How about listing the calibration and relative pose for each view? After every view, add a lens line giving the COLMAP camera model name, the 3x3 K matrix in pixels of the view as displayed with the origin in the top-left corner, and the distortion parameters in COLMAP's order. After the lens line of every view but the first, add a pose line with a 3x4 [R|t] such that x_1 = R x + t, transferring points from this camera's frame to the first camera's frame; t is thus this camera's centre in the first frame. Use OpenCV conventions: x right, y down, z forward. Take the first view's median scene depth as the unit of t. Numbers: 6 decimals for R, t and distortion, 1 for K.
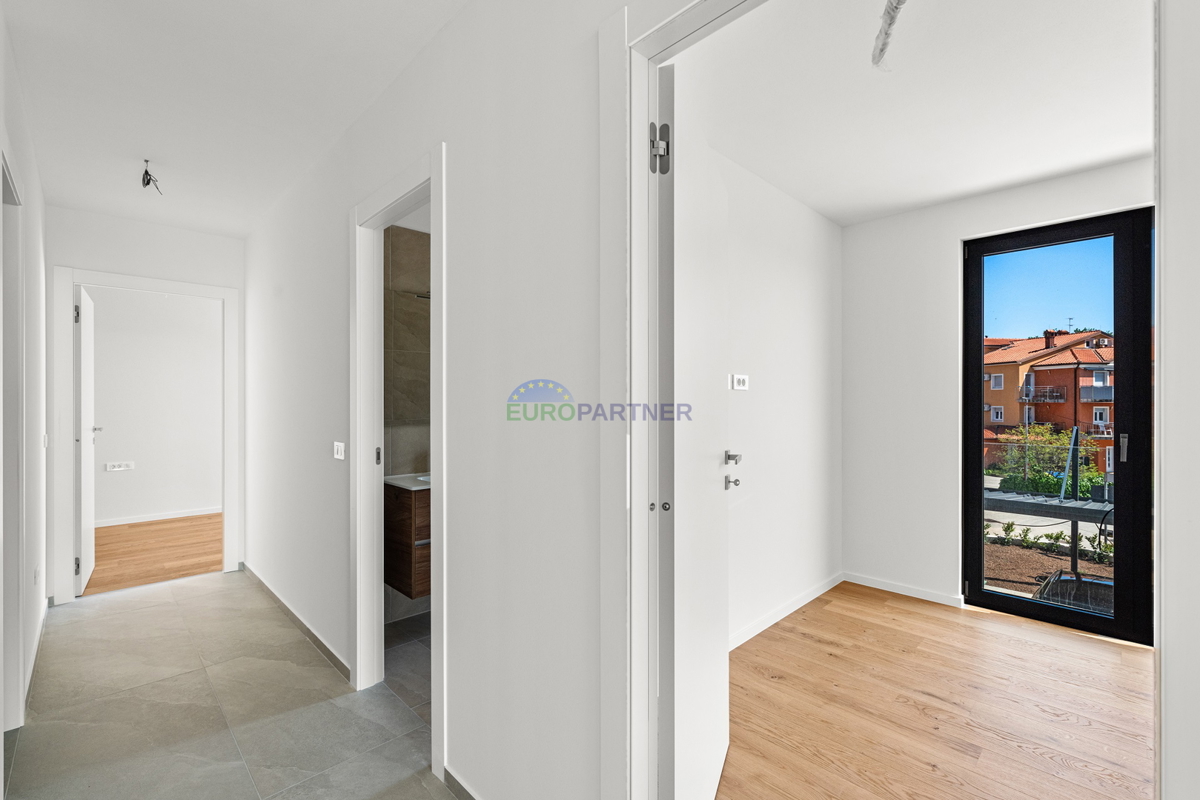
lens RADIAL K [[520.2, 0, 601.4], [0, 520.2, 402.6], [0, 0, 1]] dist [0.000960, -0.000188]
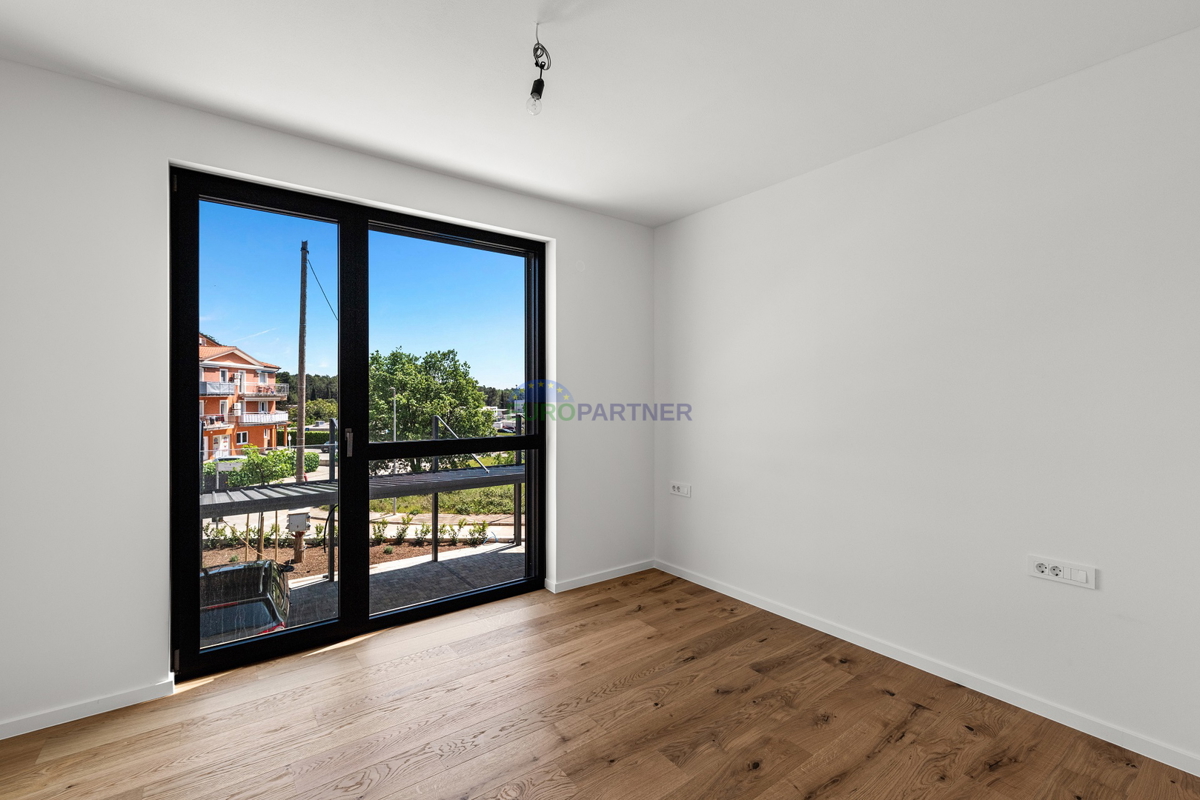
lens RADIAL K [[520.2, 0, 601.6], [0, 520.2, 393.0], [0, 0, 1]] dist [0.000960, -0.000188]
pose [[0.130007, 0.007992, 0.991481, 0.081071], [-0.004759, 0.999961, -0.007437, -0.001436], [-0.991502, -0.003752, 0.130040, 0.362284]]
